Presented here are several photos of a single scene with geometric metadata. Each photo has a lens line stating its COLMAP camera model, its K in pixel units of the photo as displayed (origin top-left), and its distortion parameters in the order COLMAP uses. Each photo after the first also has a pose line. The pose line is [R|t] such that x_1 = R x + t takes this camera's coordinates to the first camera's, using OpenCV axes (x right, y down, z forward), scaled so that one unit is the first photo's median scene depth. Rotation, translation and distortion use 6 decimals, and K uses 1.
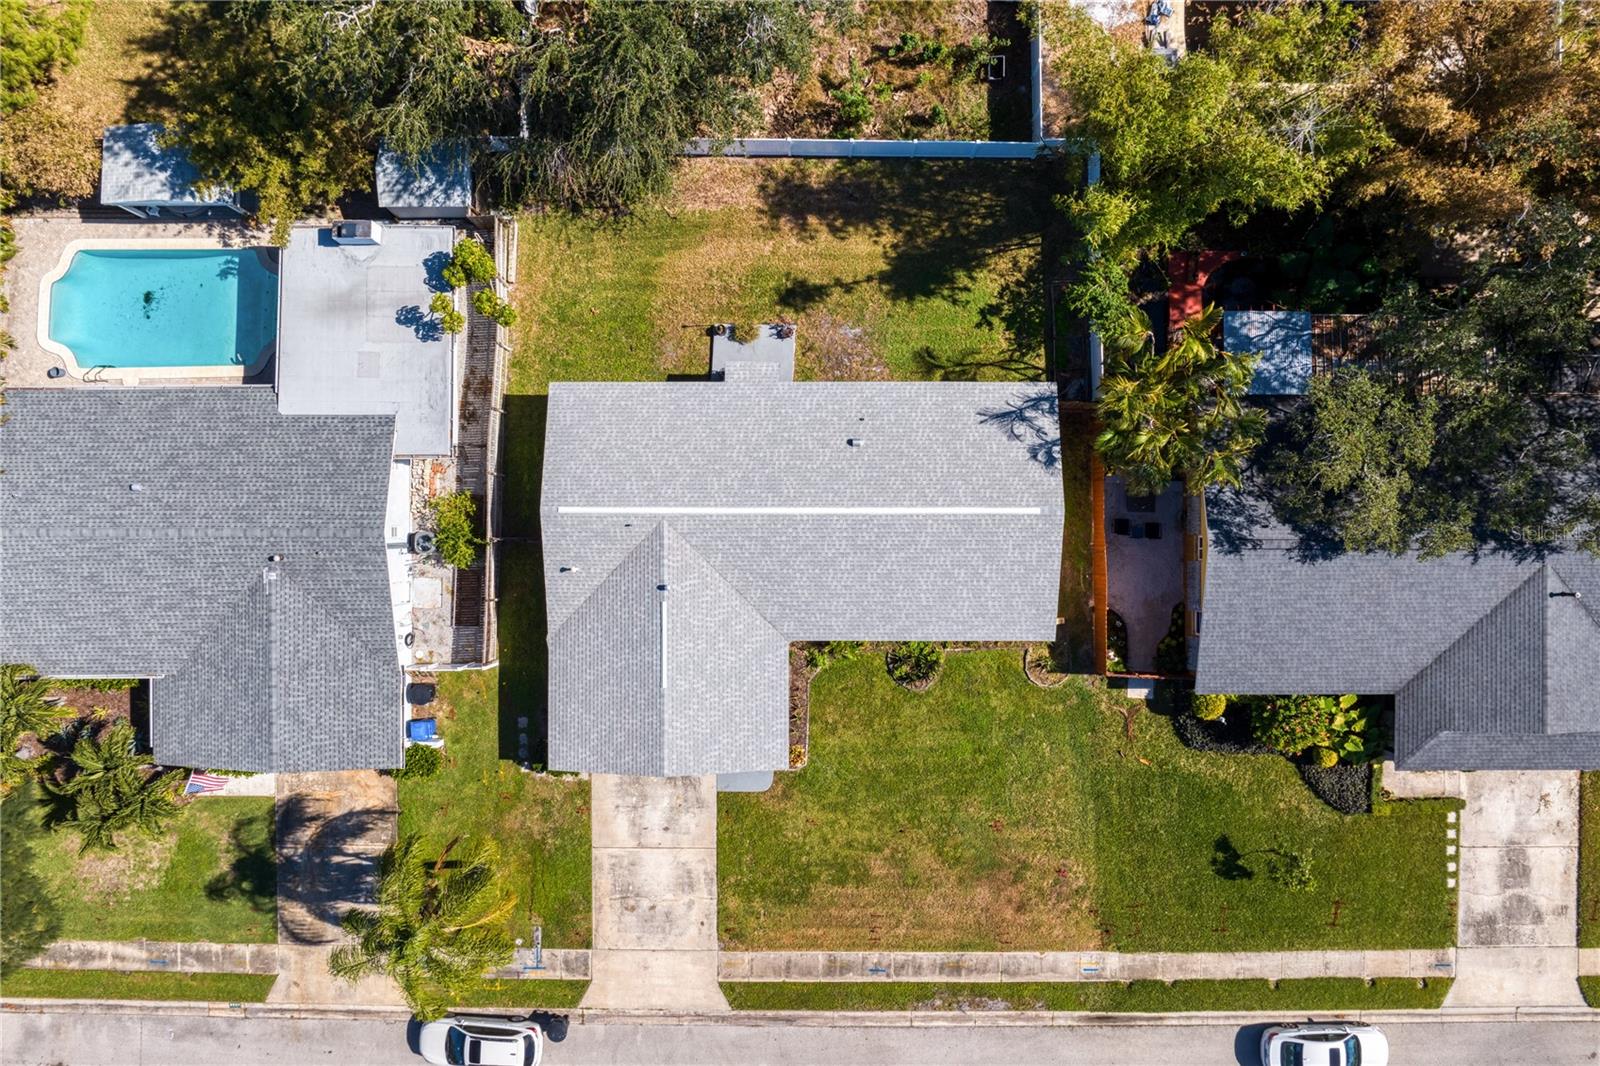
lens RADIAL K [[1176.9, 0, 823.0], [0, 1176.9, 539.0], [0, 0, 1]] dist [-0.038765, 0.007047]
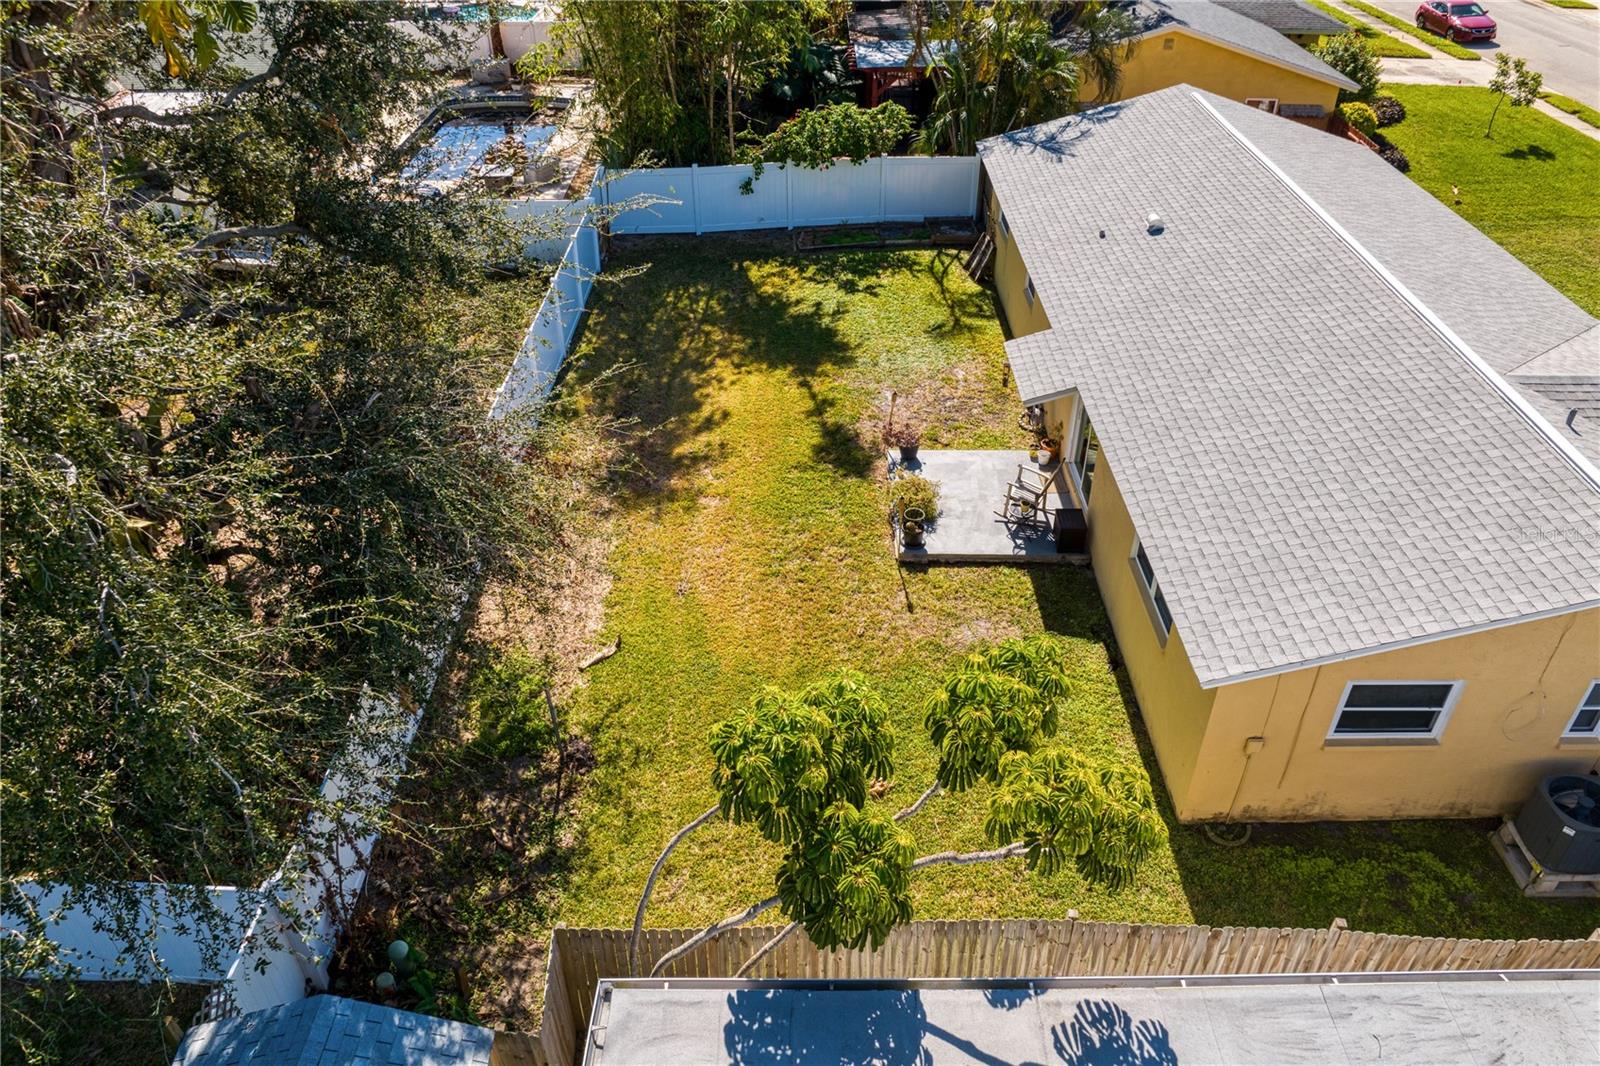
lens RADIAL K [[1132.7, 0, 805.1], [0, 1132.7, 507.3], [0, 0, 1]] dist [-0.037991, -0.000830]
pose [[-0.000463, -0.559290, 0.828972, -0.411767], [0.999980, 0.004905, 0.003868, -0.219677], [-0.006230, 0.828958, 0.559276, 0.769868]]
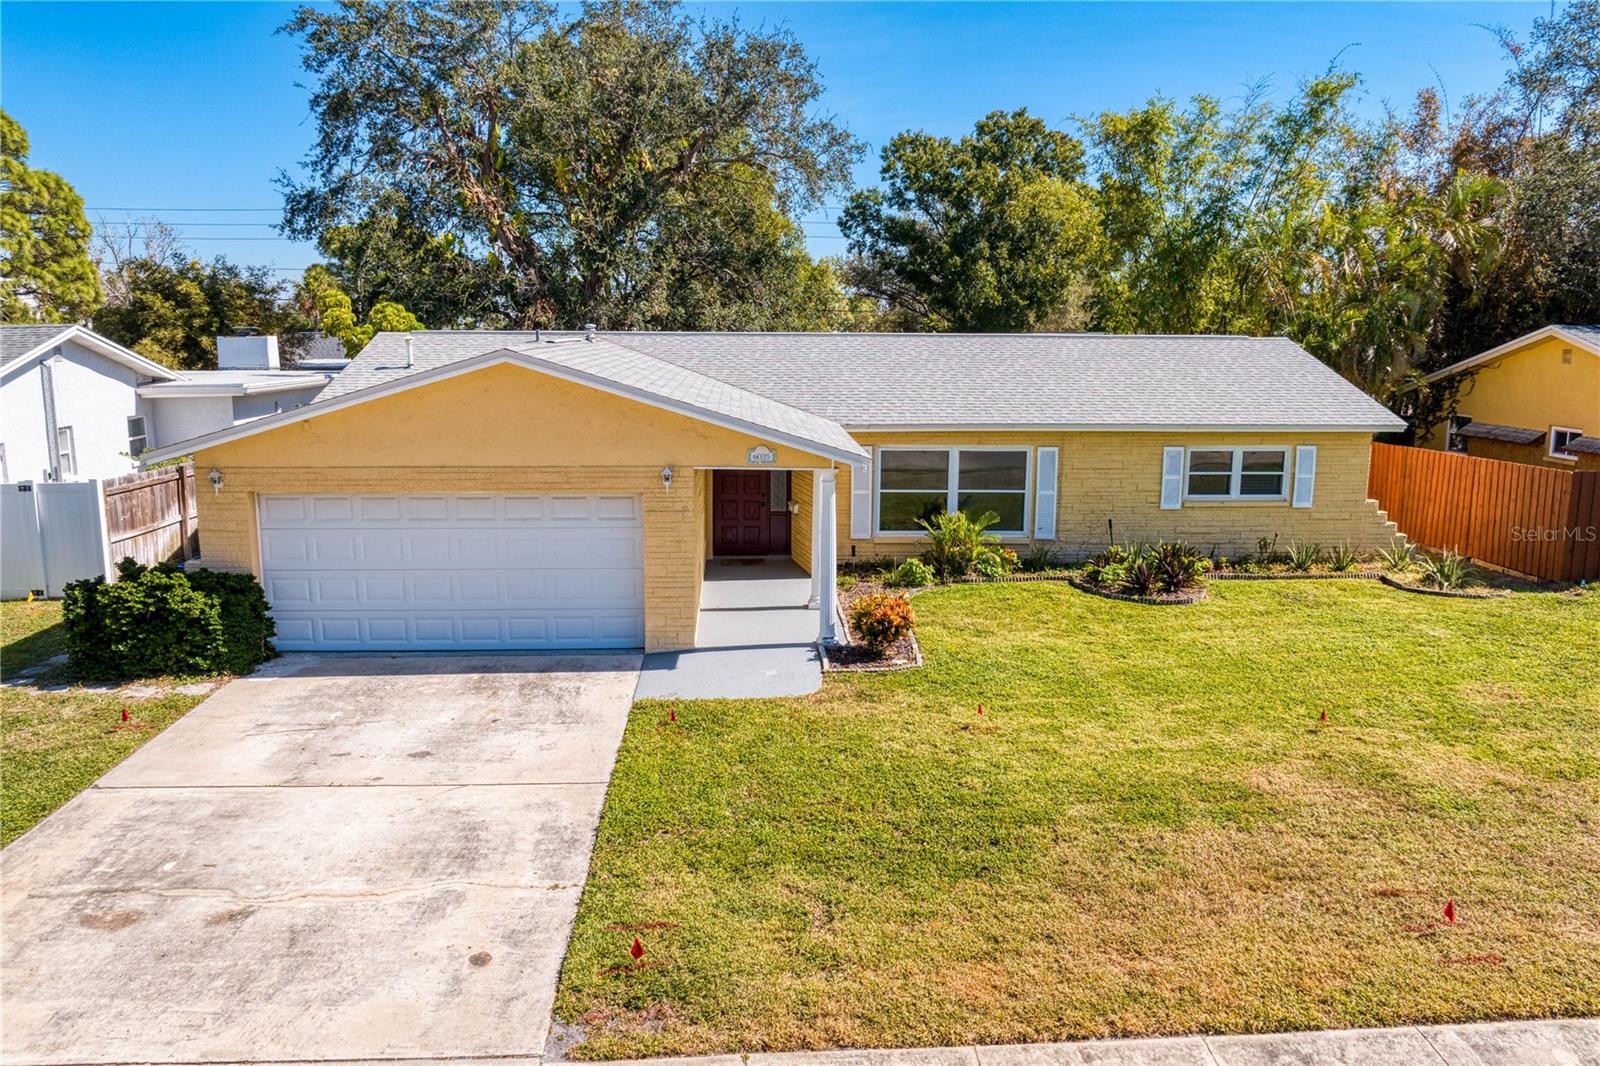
lens RADIAL K [[1132.7, 0, 805.1], [0, 1132.7, 507.3], [0, 0, 1]] dist [-0.037991, -0.000830]
pose [[0.998197, 0.006315, 0.059691, -0.064729], [0.057797, 0.167301, -0.984210, 0.485209], [-0.016201, 0.985886, 0.166634, 0.904254]]
